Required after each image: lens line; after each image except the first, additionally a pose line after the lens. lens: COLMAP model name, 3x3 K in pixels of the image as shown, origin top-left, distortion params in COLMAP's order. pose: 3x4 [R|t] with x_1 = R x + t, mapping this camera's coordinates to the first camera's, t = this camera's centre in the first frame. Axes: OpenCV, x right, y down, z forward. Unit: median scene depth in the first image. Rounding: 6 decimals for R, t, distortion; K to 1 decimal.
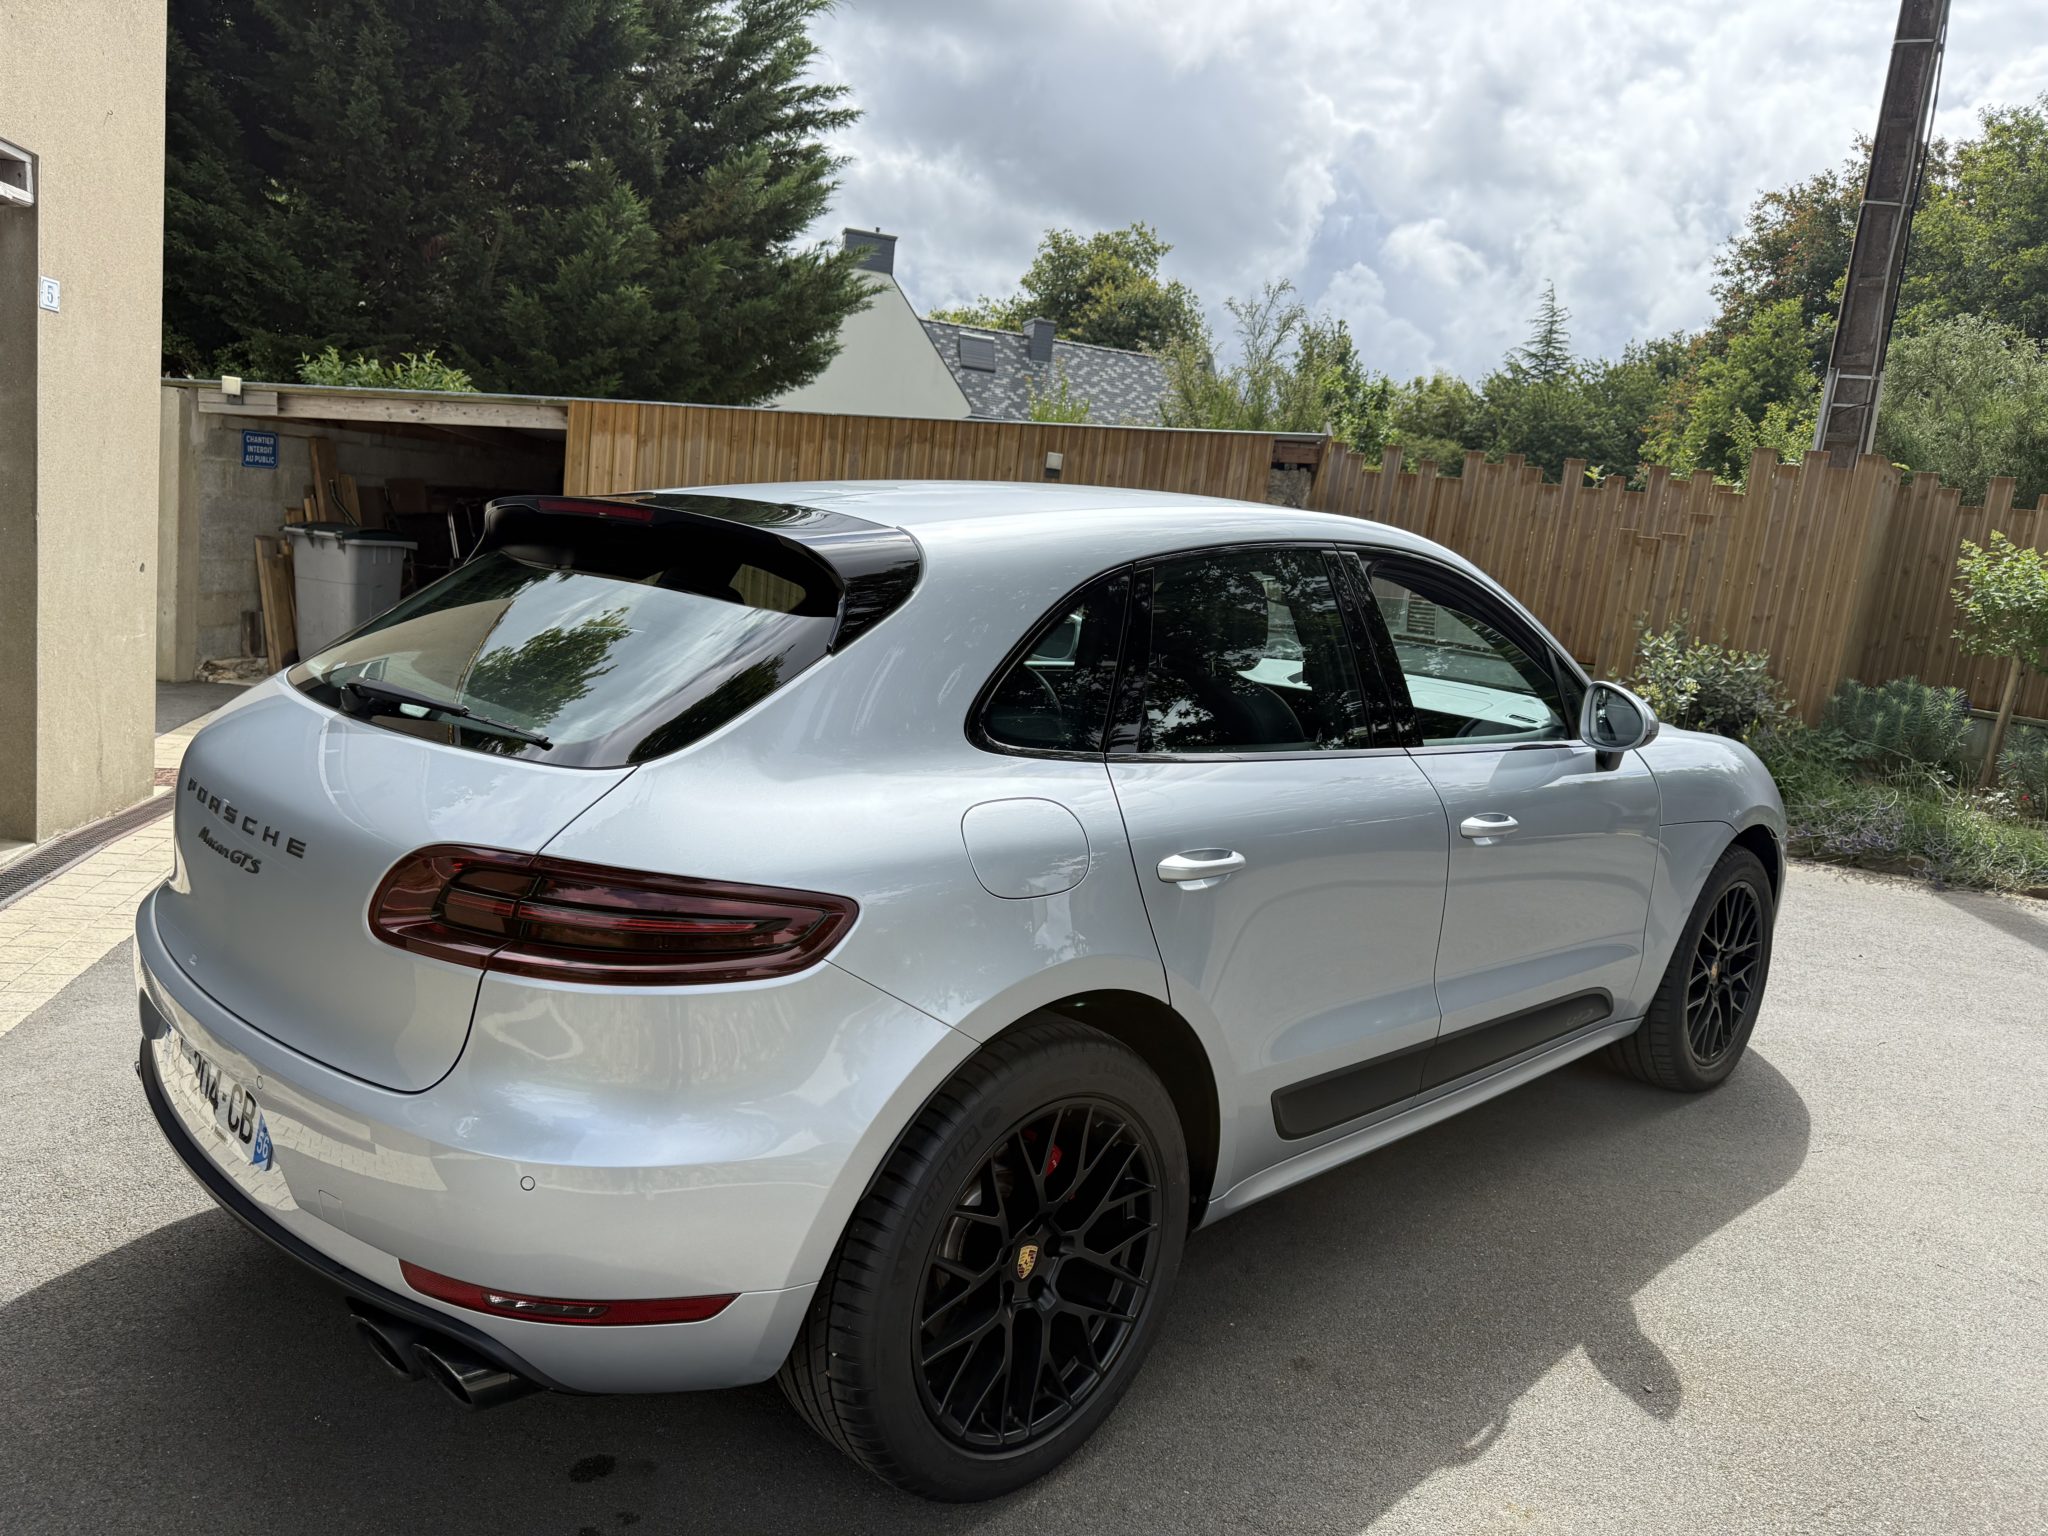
lens RADIAL K [[1445.2, 0, 1028.3], [0, 1445.2, 762.1], [0, 0, 1]] dist [0.101141, -0.154594]
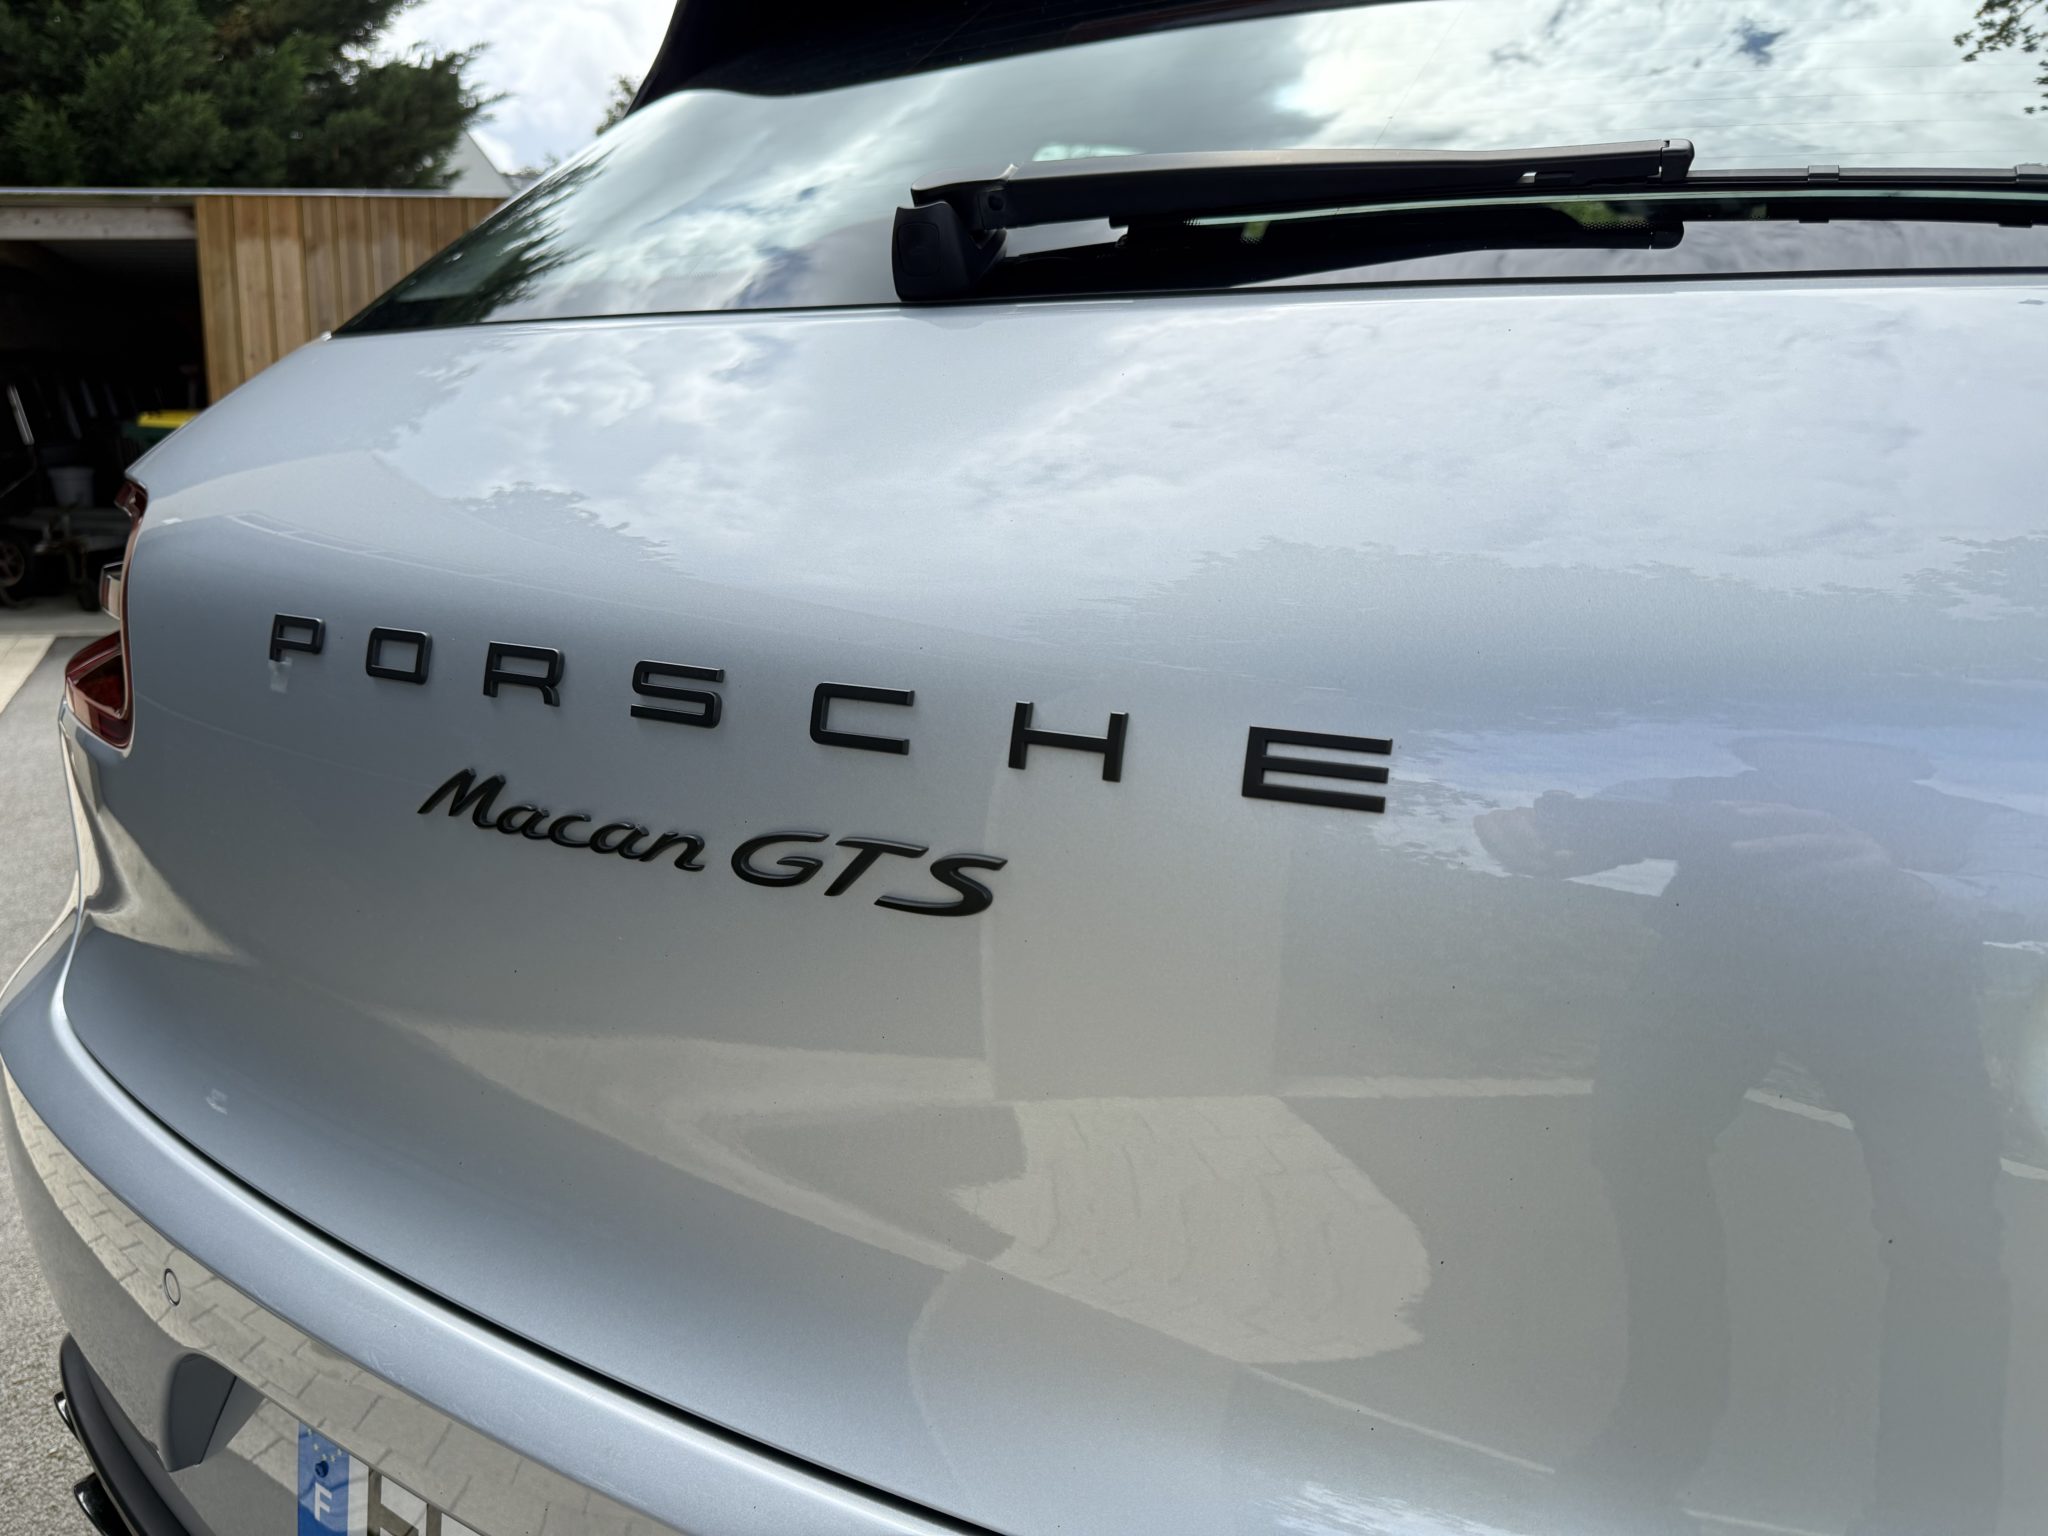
lens RADIAL K [[1487.0, 0, 999.4], [0, 1487.0, 771.0], [0, 0, 1]] dist [0.001921, -0.002774]
pose [[0.966263, -0.129888, 0.222407, -0.121729], [0.110928, 0.989203, 0.095771, 0.006781], [-0.232445, -0.067869, 0.970239, 0.165451]]
